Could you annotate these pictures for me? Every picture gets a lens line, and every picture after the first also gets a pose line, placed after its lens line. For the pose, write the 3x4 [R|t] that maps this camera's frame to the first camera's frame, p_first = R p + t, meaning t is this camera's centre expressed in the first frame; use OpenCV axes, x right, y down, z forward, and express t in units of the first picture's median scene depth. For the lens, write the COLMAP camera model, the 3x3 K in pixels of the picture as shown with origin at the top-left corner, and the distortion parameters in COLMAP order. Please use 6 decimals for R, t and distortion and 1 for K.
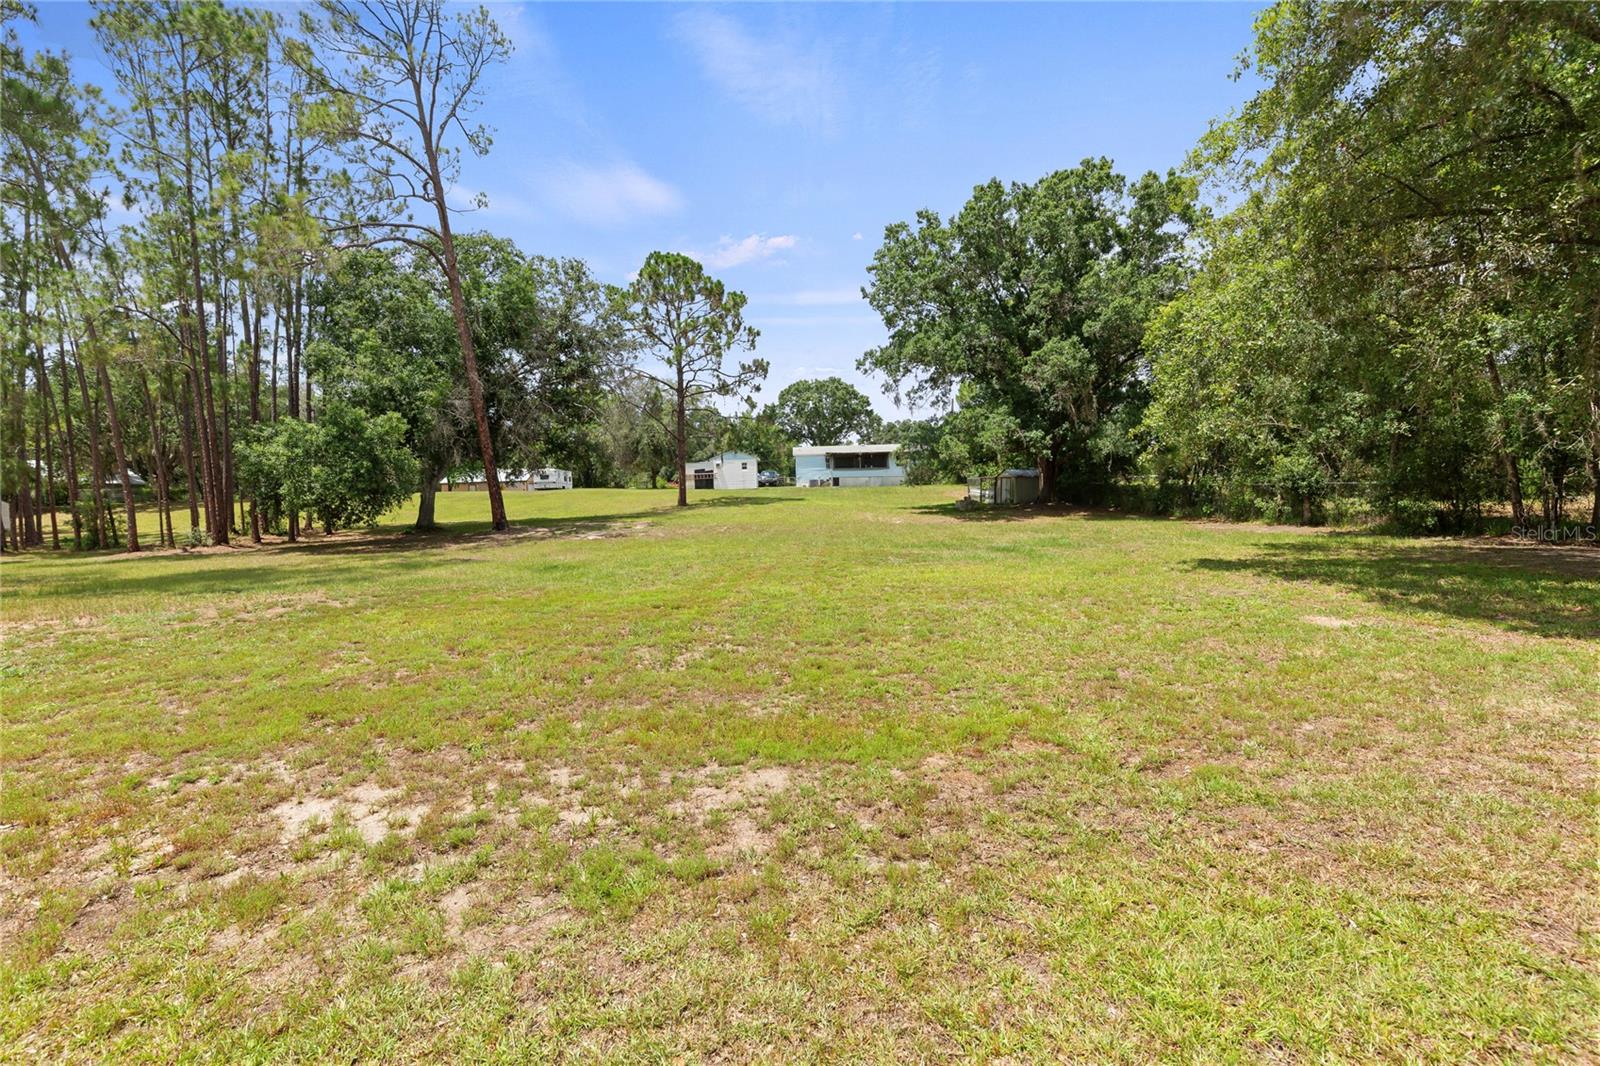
lens RADIAL K [[725.3, 0, 800.0], [0, 725.3, 533.0], [0, 0, 1]] dist [0.001298, 0.000203]
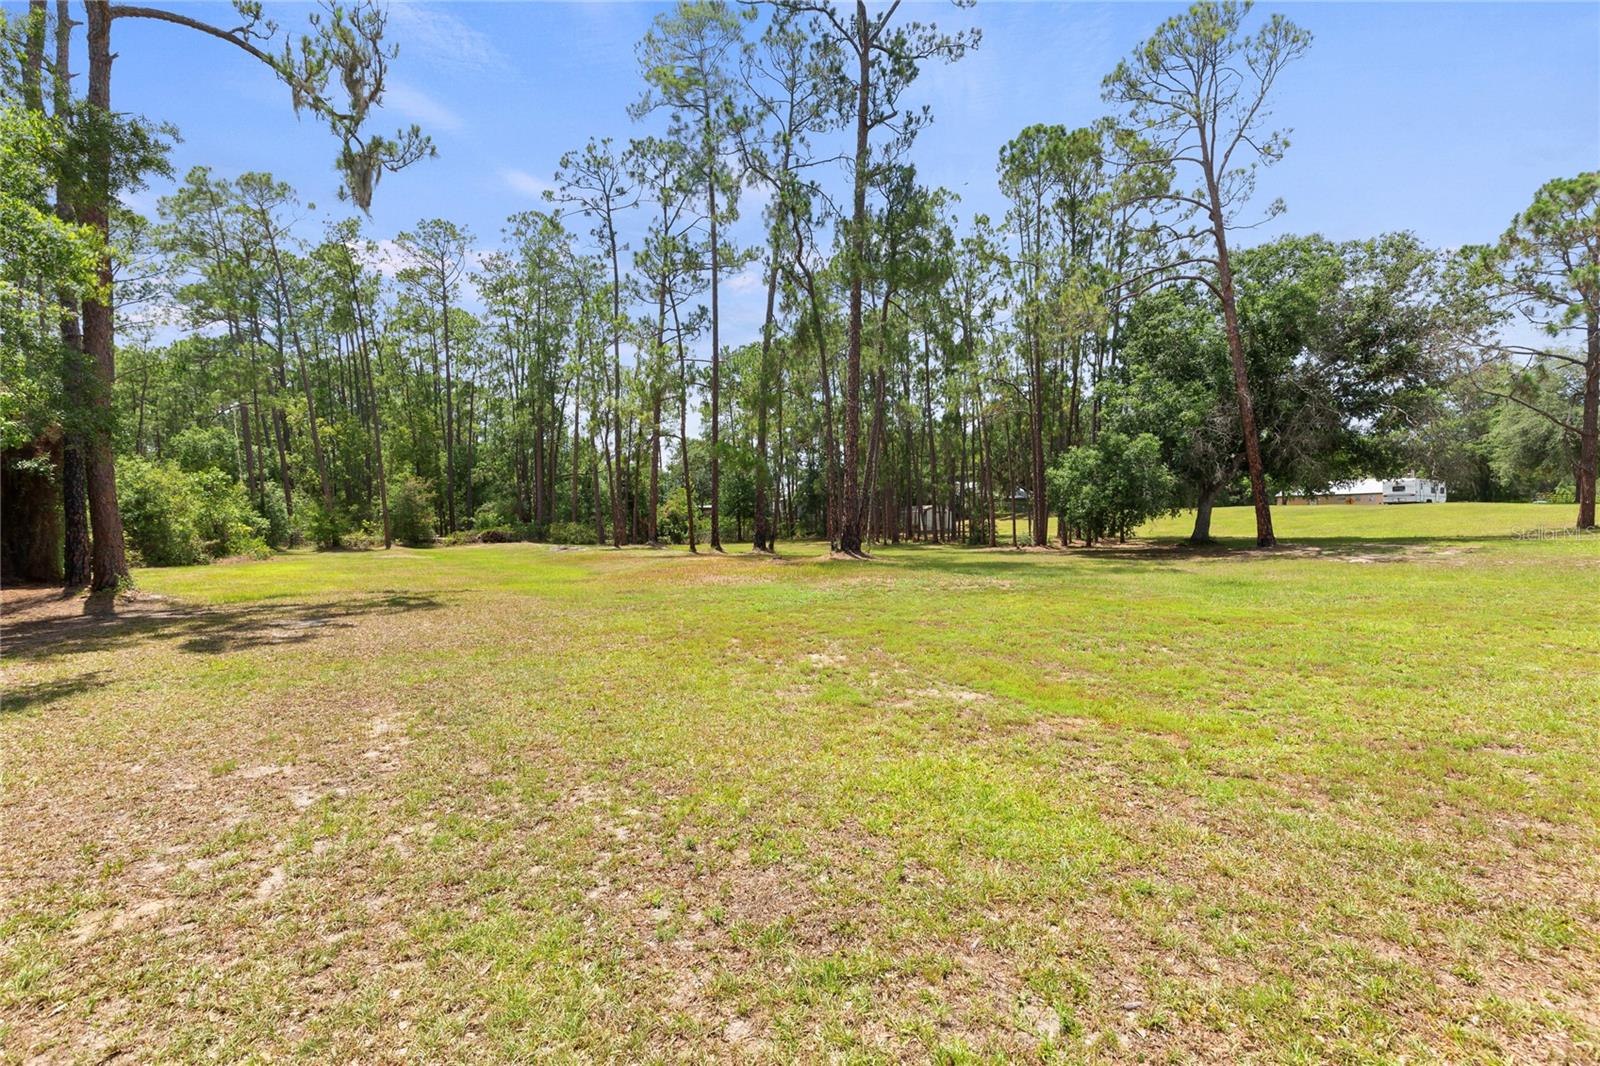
lens RADIAL K [[725.3, 0, 800.0], [0, 725.3, 533.0], [0, 0, 1]] dist [0.001298, 0.000203]
pose [[0.456337, 0.039170, -0.888944, 0.136764], [-0.054773, 0.998373, 0.015874, -0.002799], [0.888119, 0.041446, 0.457740, 0.005818]]
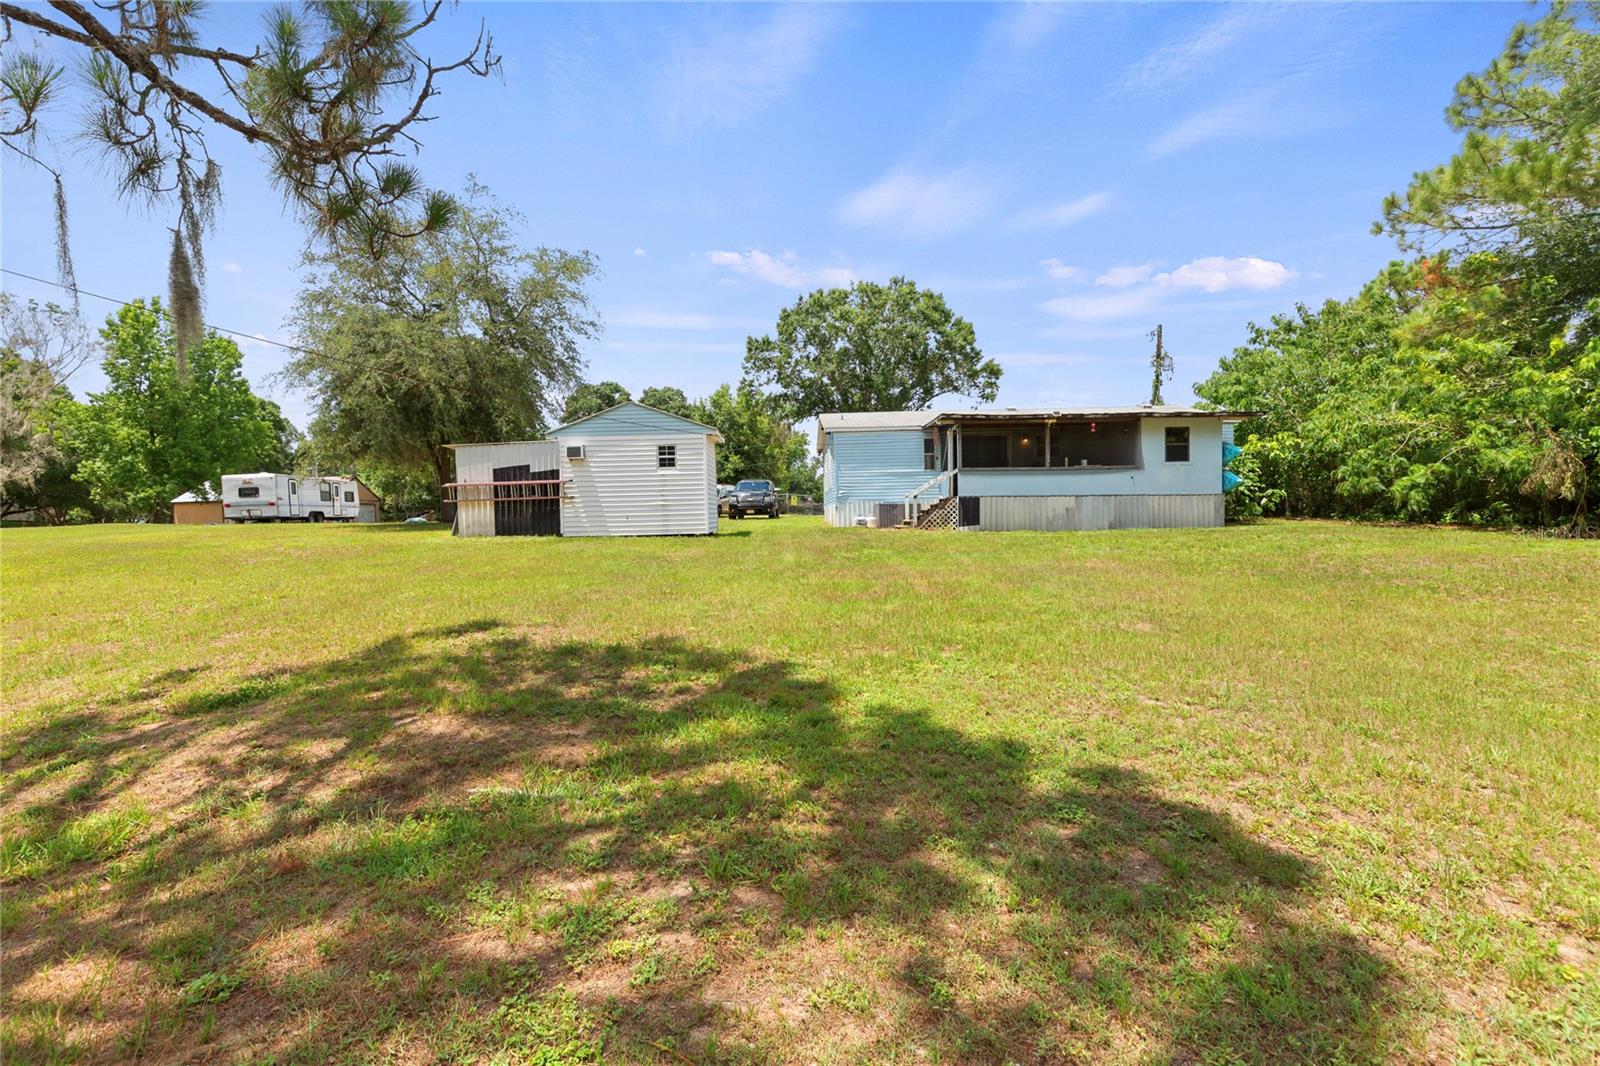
lens RADIAL K [[725.3, 0, 800.0], [0, 725.3, 533.0], [0, 0, 1]] dist [0.001298, 0.000203]
pose [[0.999940, 0.004471, 0.010044, -0.034086], [-0.004217, 0.999674, -0.025200, -0.072739], [-0.010153, 0.025156, 0.999632, 0.947872]]
